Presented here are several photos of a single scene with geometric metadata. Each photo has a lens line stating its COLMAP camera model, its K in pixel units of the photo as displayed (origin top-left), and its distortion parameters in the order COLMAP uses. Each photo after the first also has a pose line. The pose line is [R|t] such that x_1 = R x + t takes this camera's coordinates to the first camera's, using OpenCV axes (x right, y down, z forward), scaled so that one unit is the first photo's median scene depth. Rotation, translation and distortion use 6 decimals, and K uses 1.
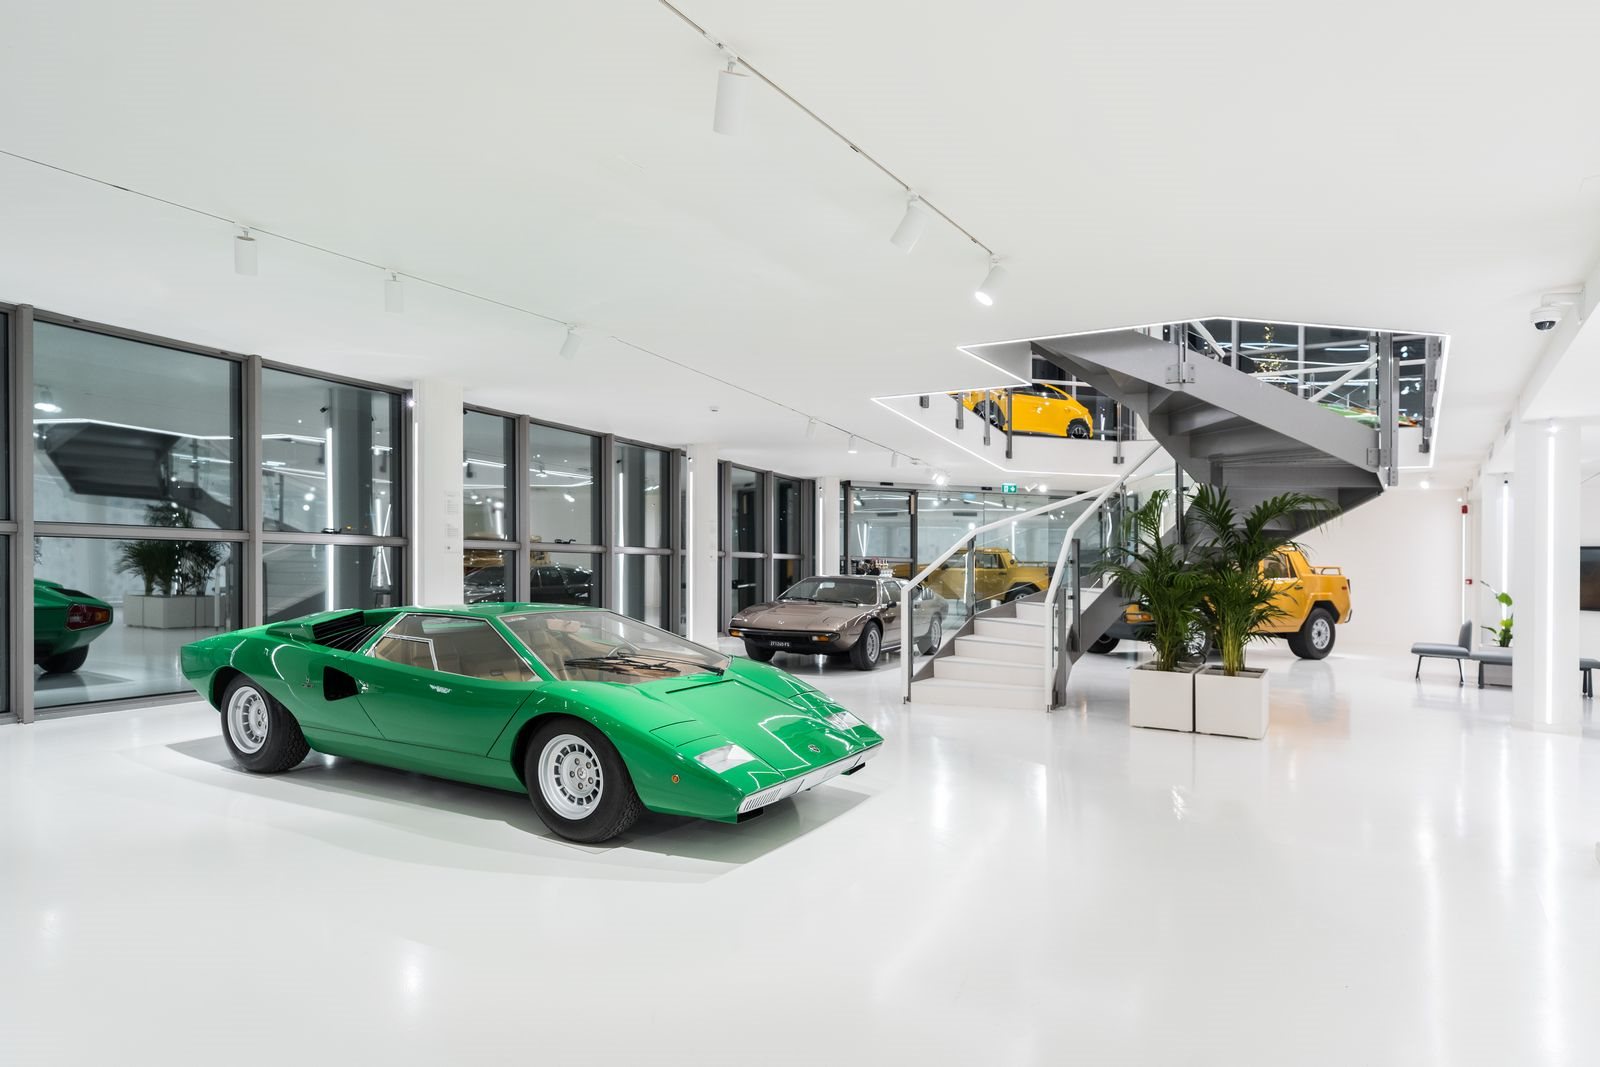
lens RADIAL K [[964.4, 0, 797.1], [0, 964.4, 524.9], [0, 0, 1]] dist [0.009096, -0.004382]
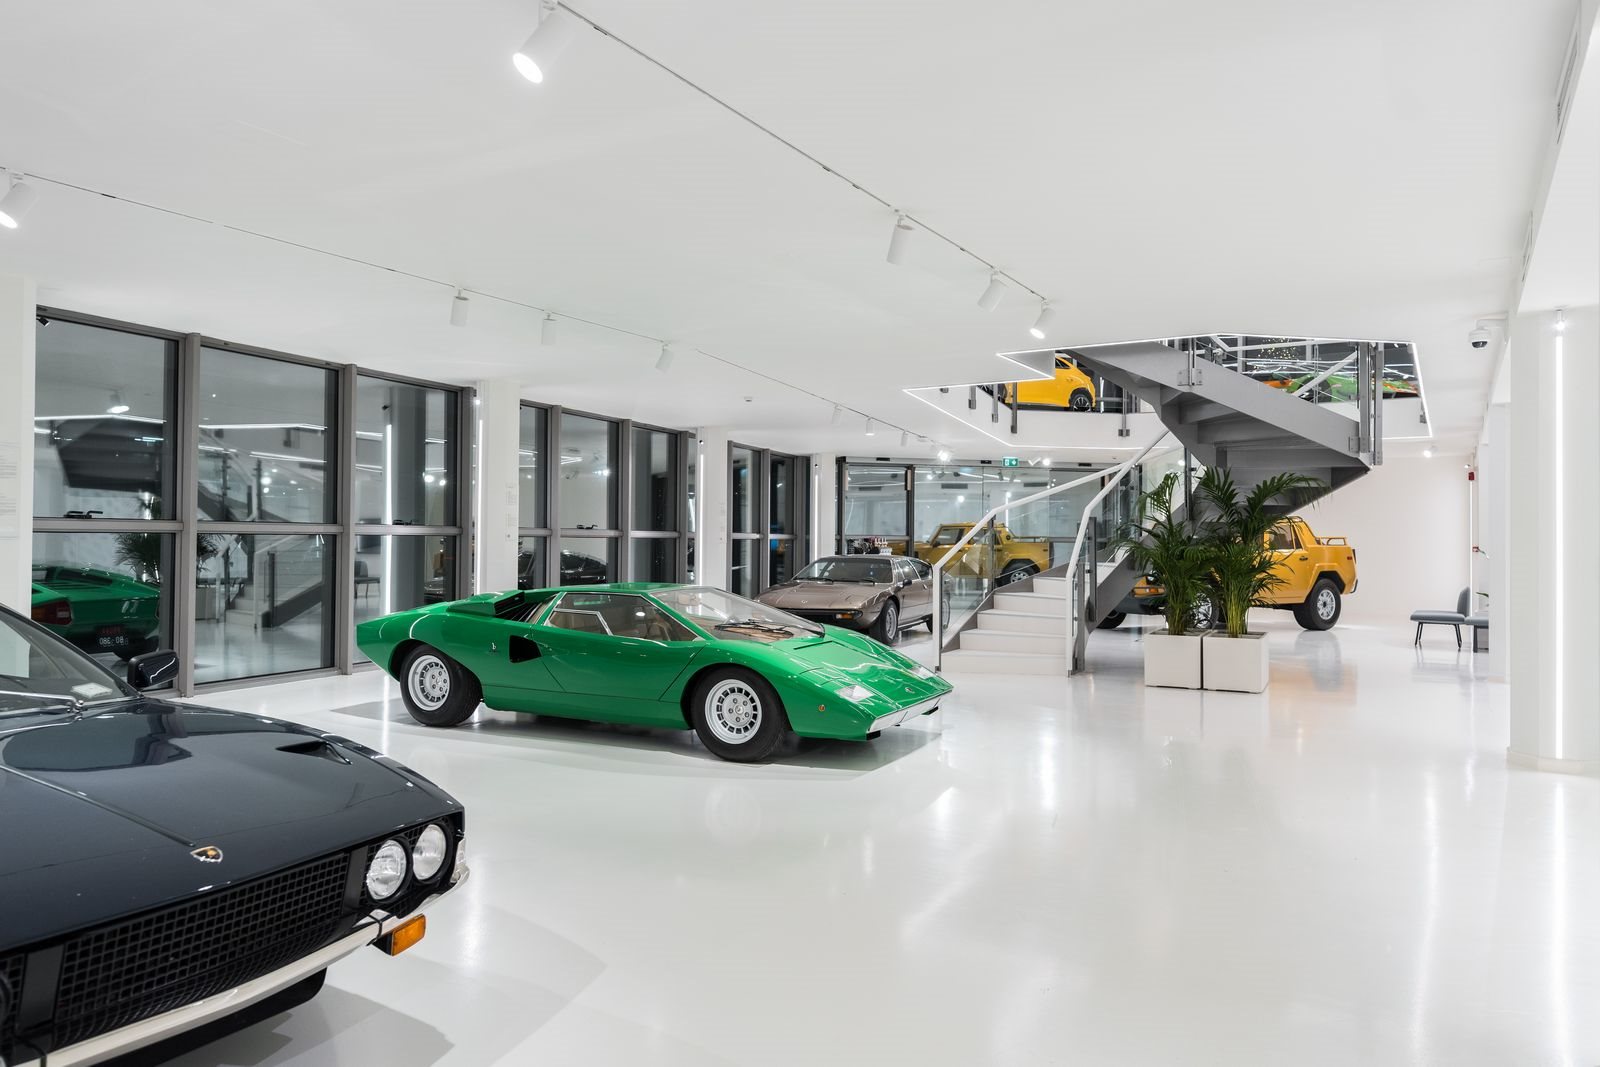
lens RADIAL K [[1042.5, 0, 799.0], [0, 1042.5, 537.3], [0, 0, 1]] dist [0.002127, 0.006764]
pose [[0.999569, -0.018492, 0.022786, -0.070454], [0.017696, 0.999244, 0.034628, -0.009575], [-0.023409, -0.034210, 0.999141, -0.167099]]
